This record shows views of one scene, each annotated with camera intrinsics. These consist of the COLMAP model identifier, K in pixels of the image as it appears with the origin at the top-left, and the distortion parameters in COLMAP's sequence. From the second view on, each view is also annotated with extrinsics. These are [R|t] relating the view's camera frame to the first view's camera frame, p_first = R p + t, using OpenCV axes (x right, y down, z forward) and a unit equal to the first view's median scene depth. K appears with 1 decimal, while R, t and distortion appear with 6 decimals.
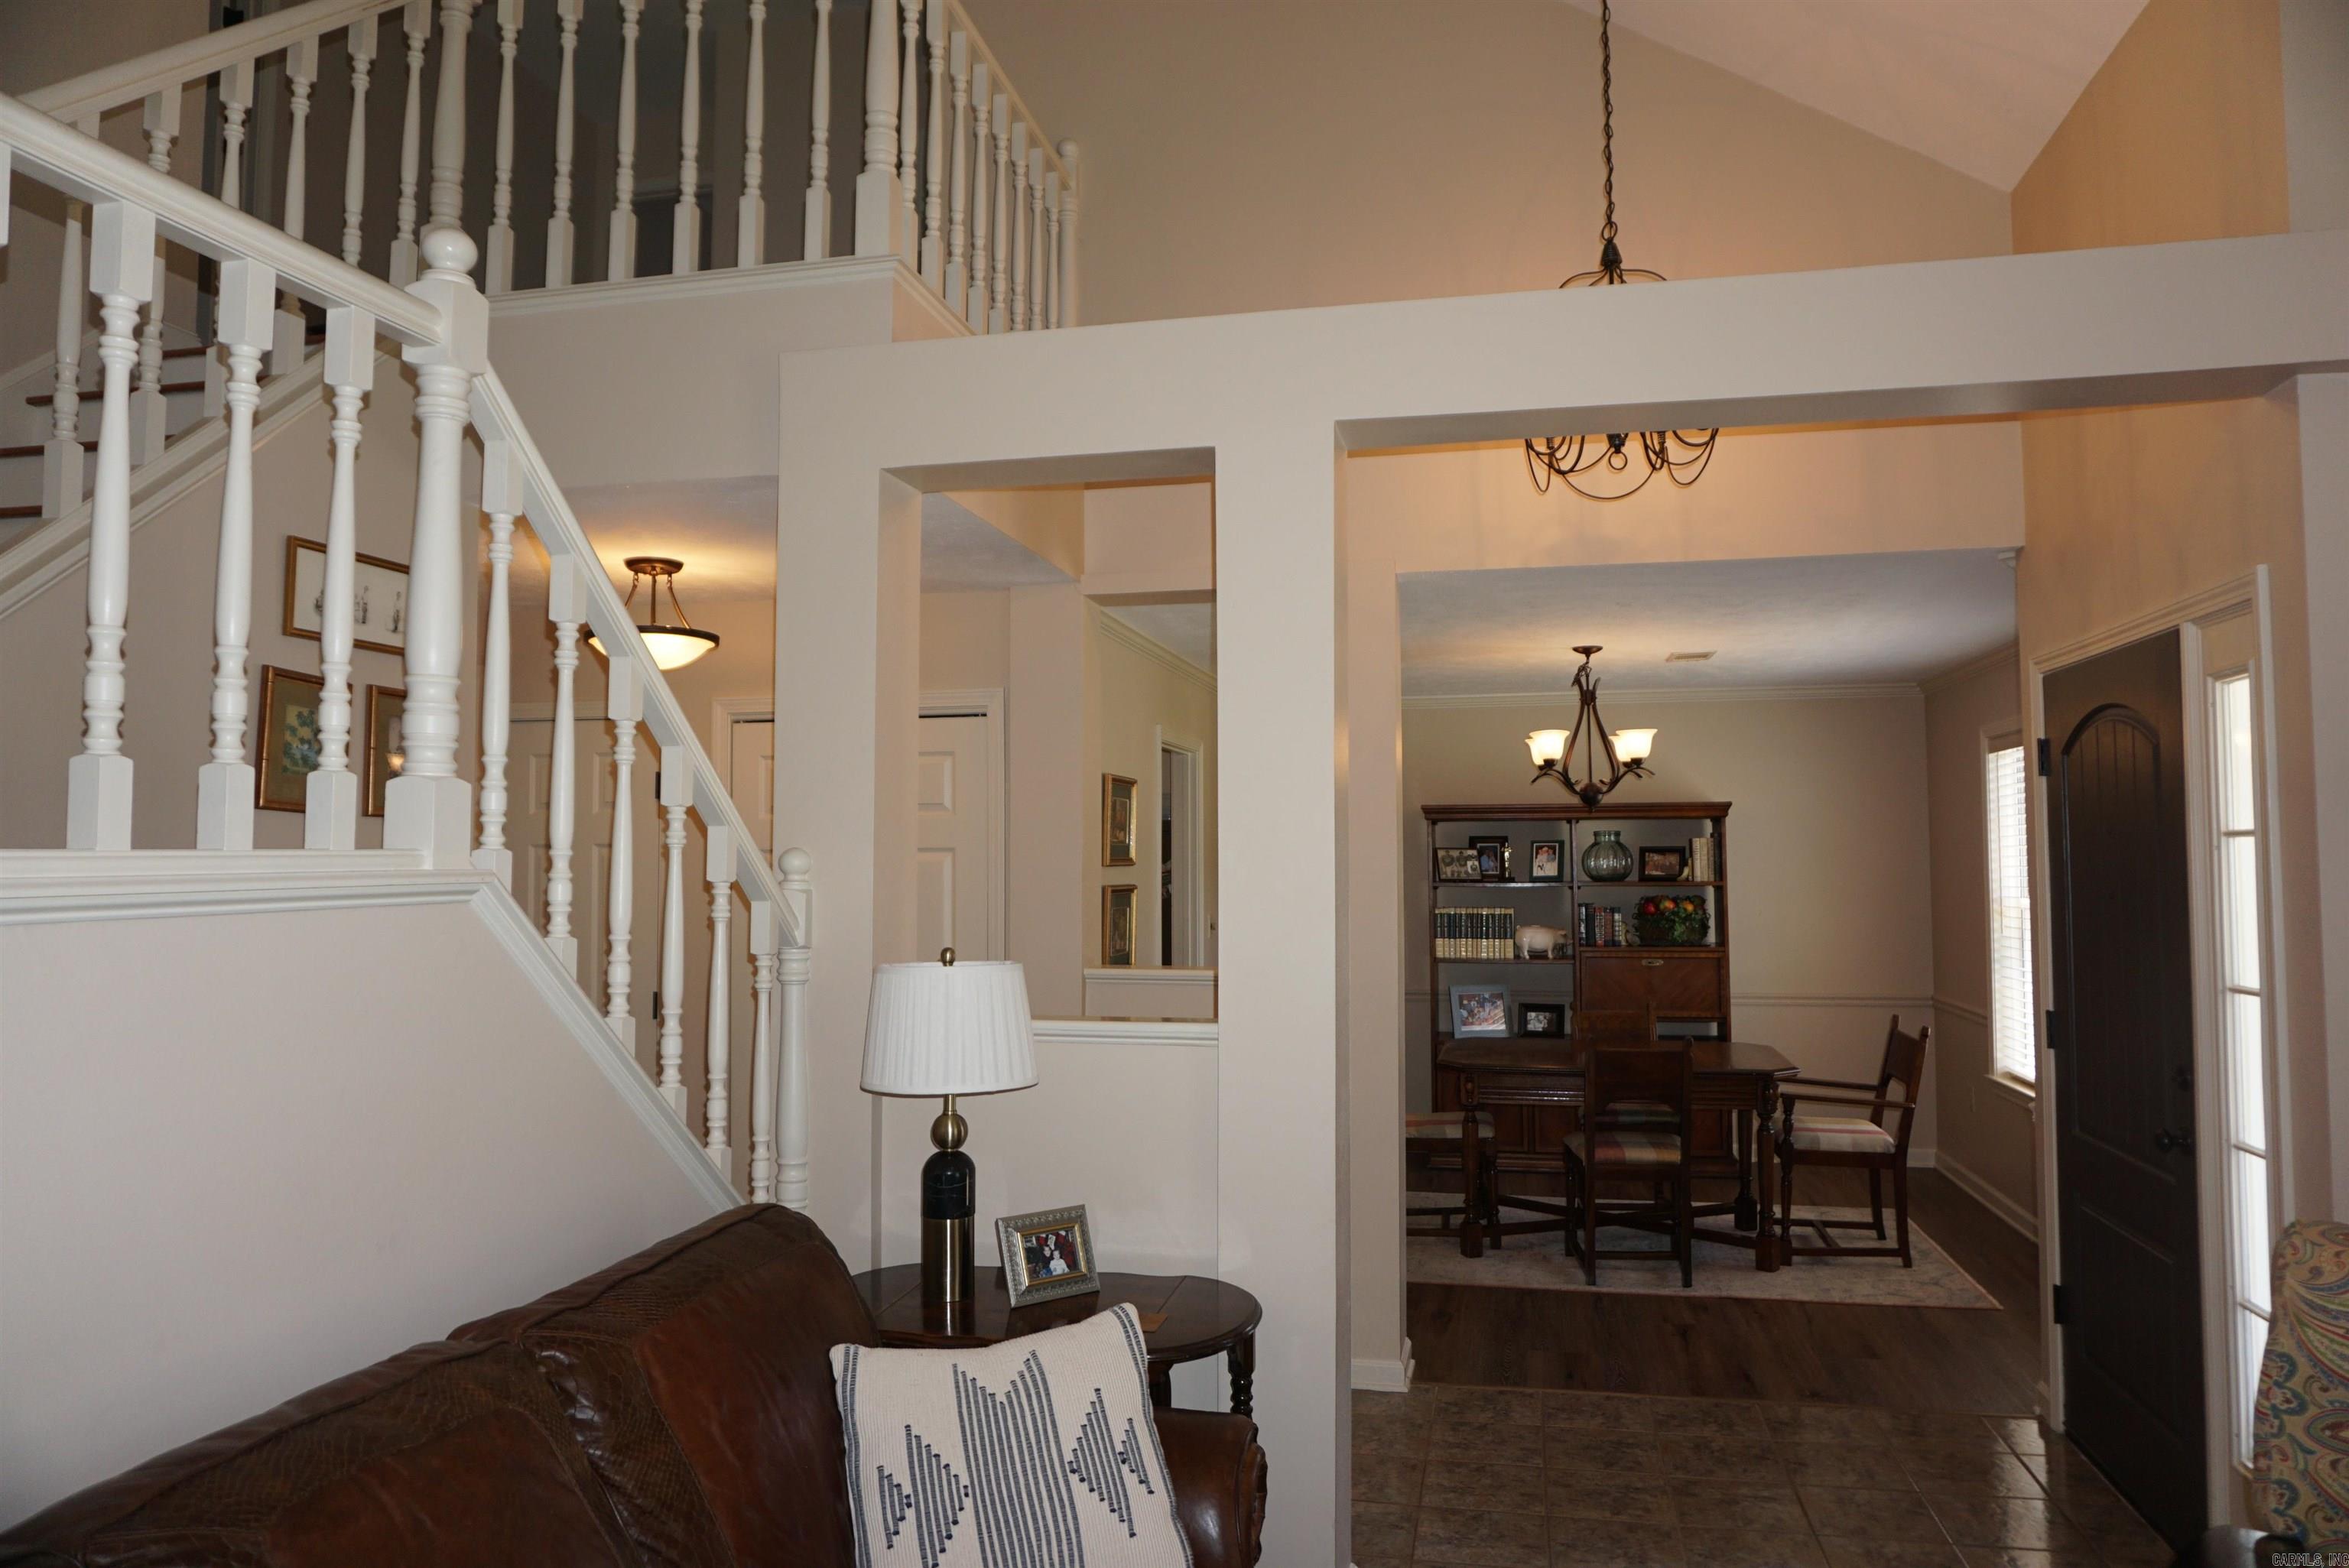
lens RADIAL K [[1575.1, 0, 1181.0], [0, 1575.1, 783.9], [0, 0, 1]] dist [-0.044606, 0.034571]
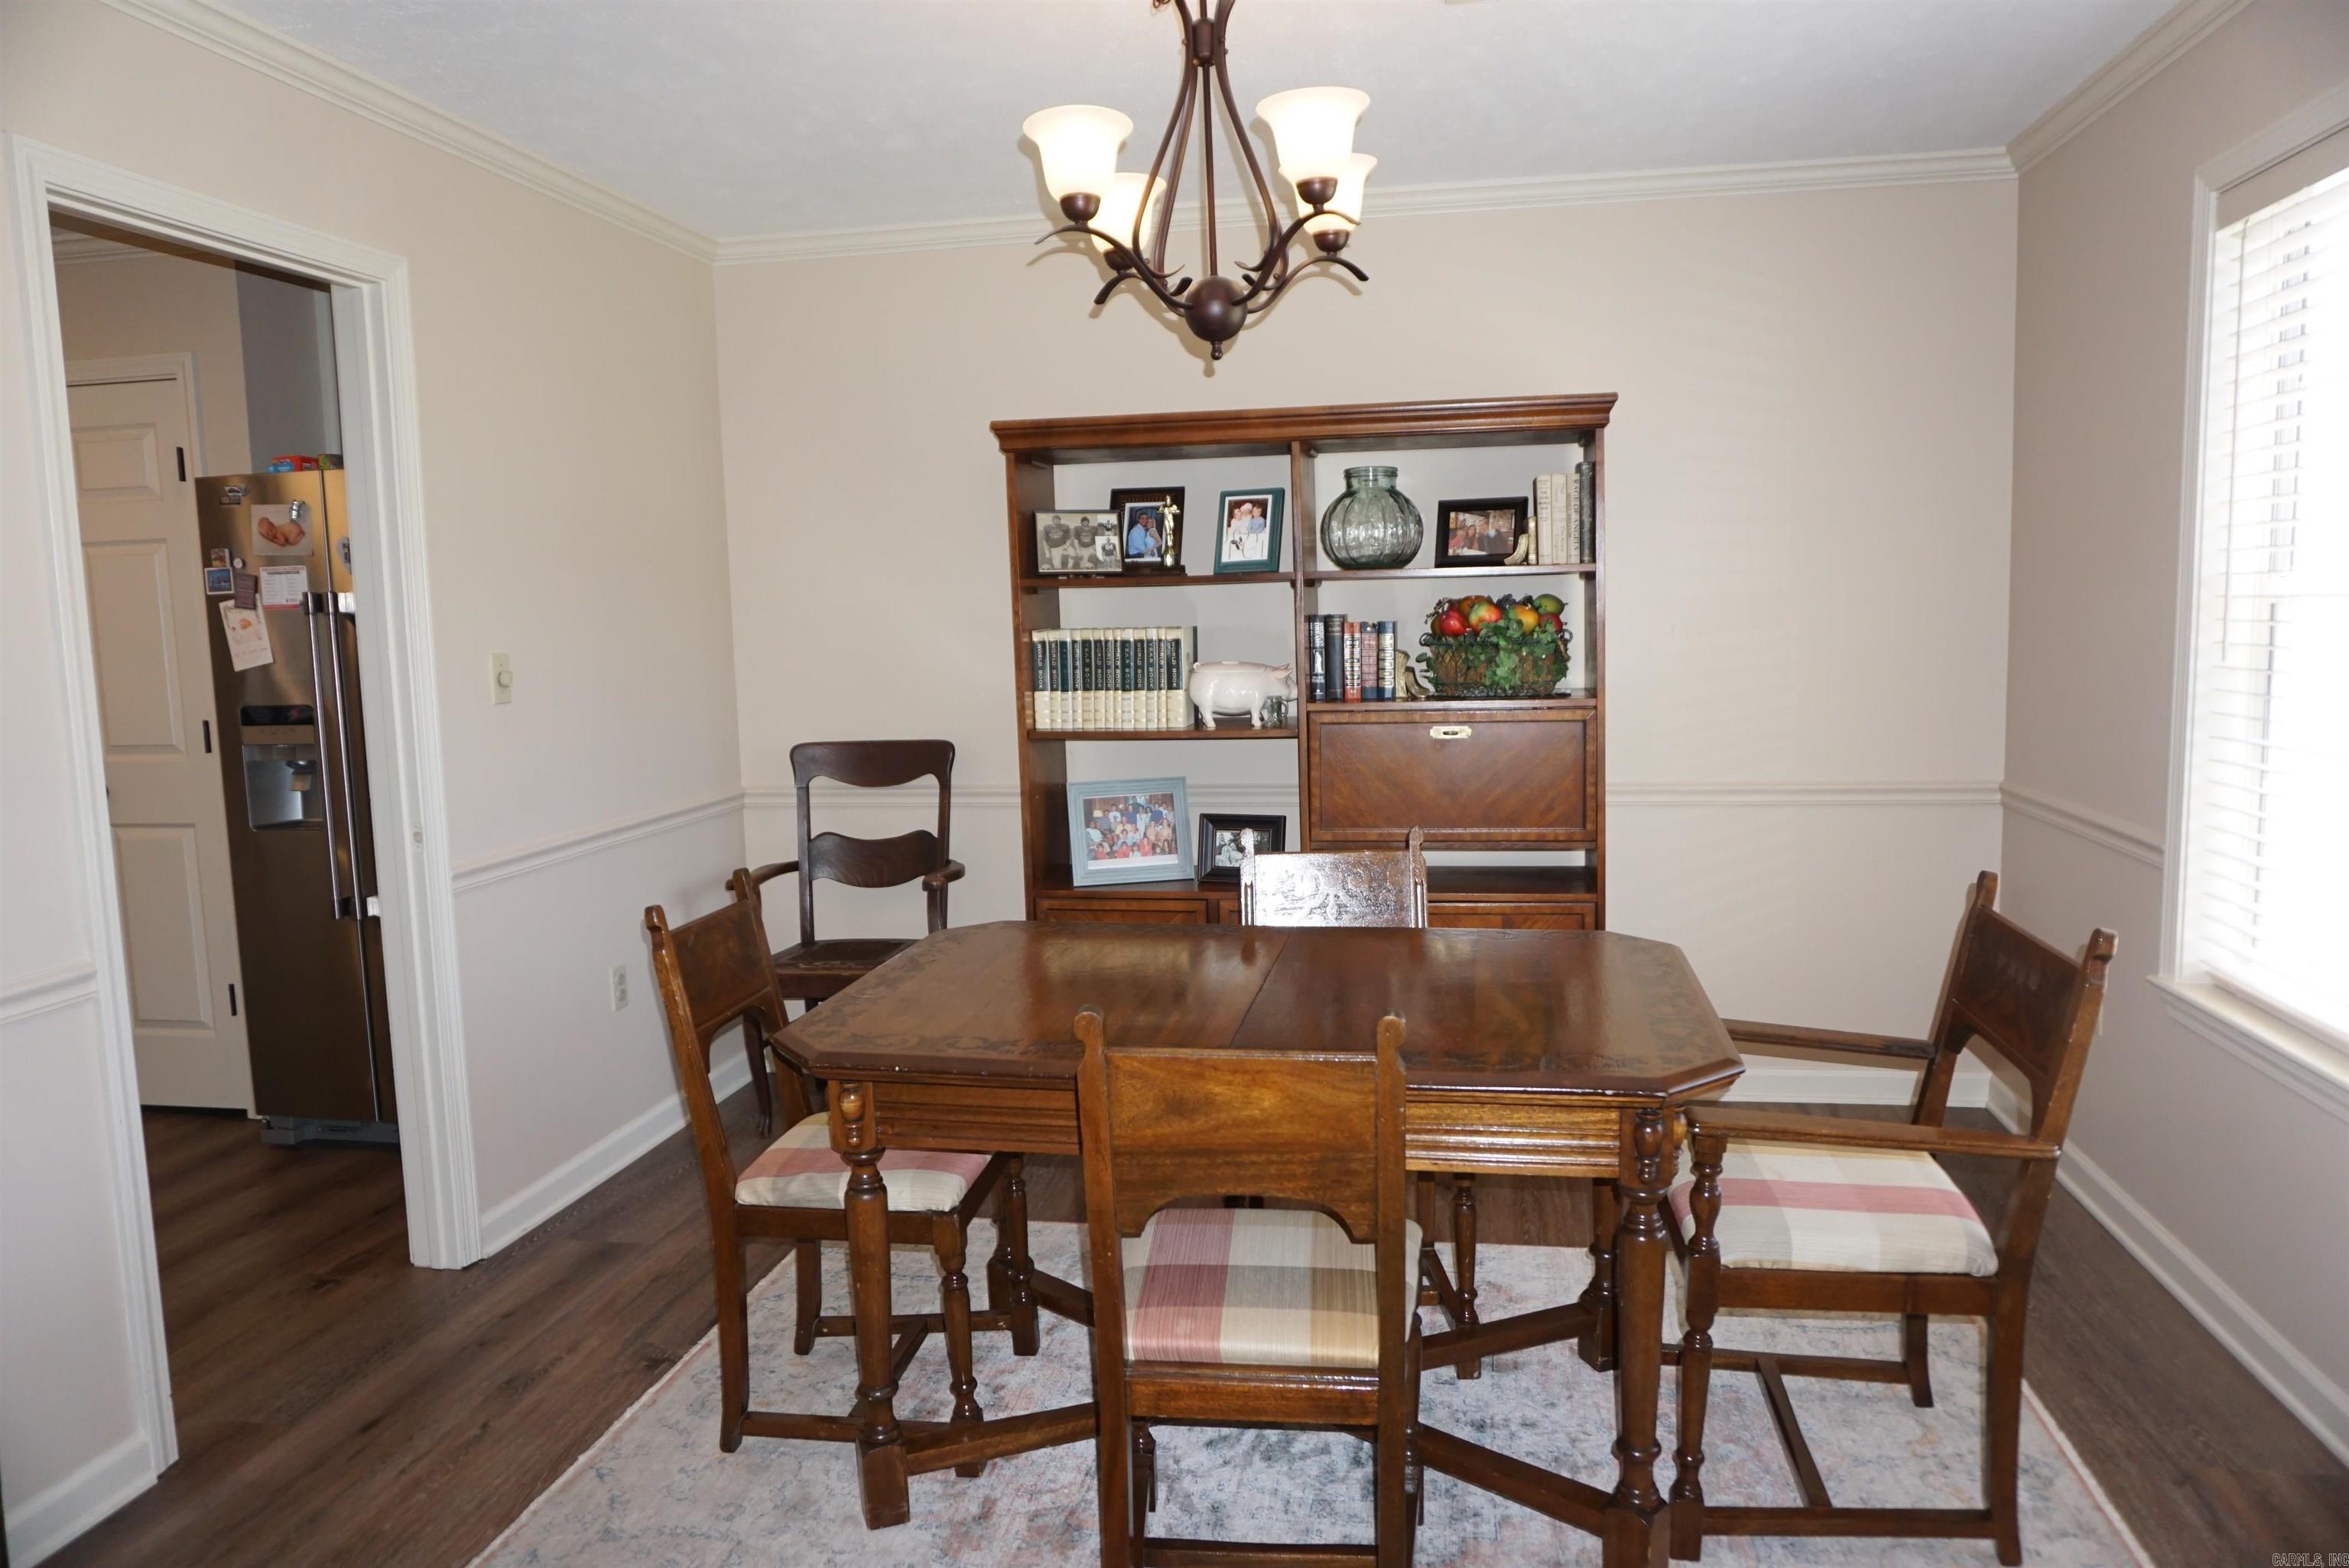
lens RADIAL K [[1575.1, 0, 1191.2], [0, 1575.1, 788.7], [0, 0, 1]] dist [-0.044606, 0.034571]
pose [[0.998875, -0.026897, 0.039051, 0.363042], [0.020049, 0.985887, 0.166209, 0.087073], [-0.042971, -0.165239, 0.985317, 0.936064]]
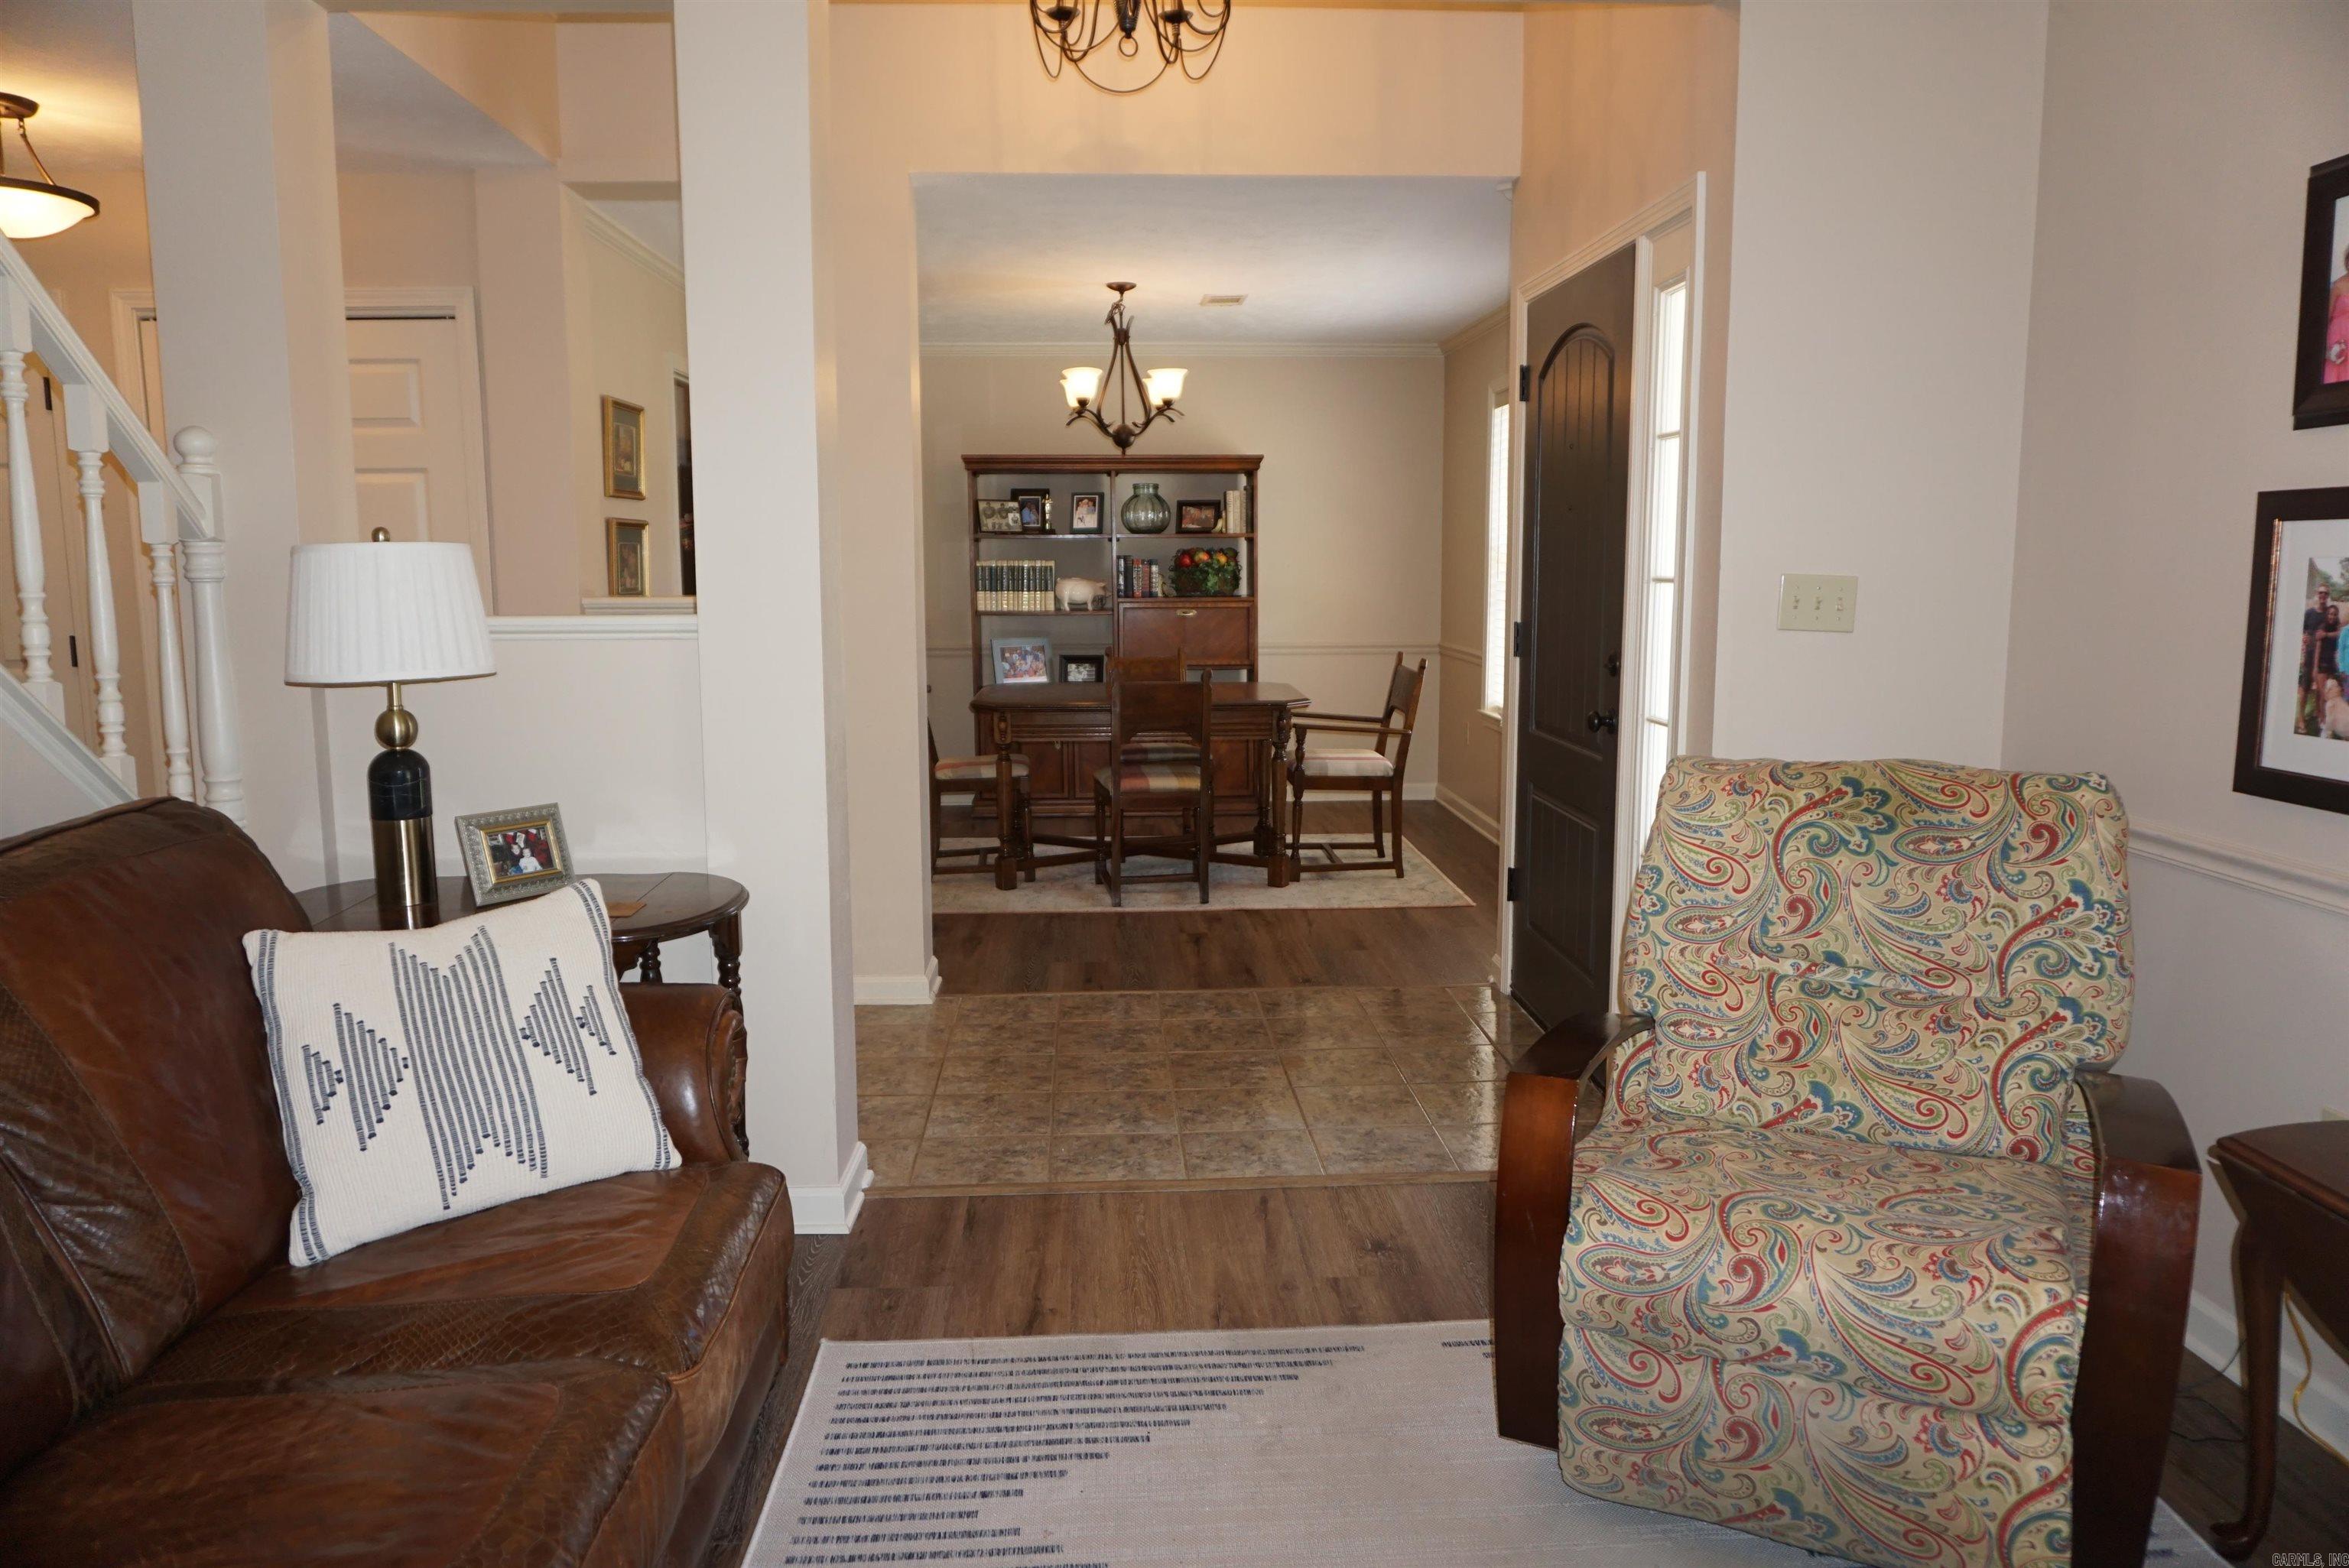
lens RADIAL K [[1575.1, 0, 1173.9], [0, 1575.1, 778.7], [0, 0, 1]] dist [-0.044606, 0.034571]
pose [[0.965297, -0.035811, 0.258686, 0.038231], [-0.013794, 0.982180, 0.187438, 0.049670], [-0.260788, -0.184501, 0.947601, 0.003765]]
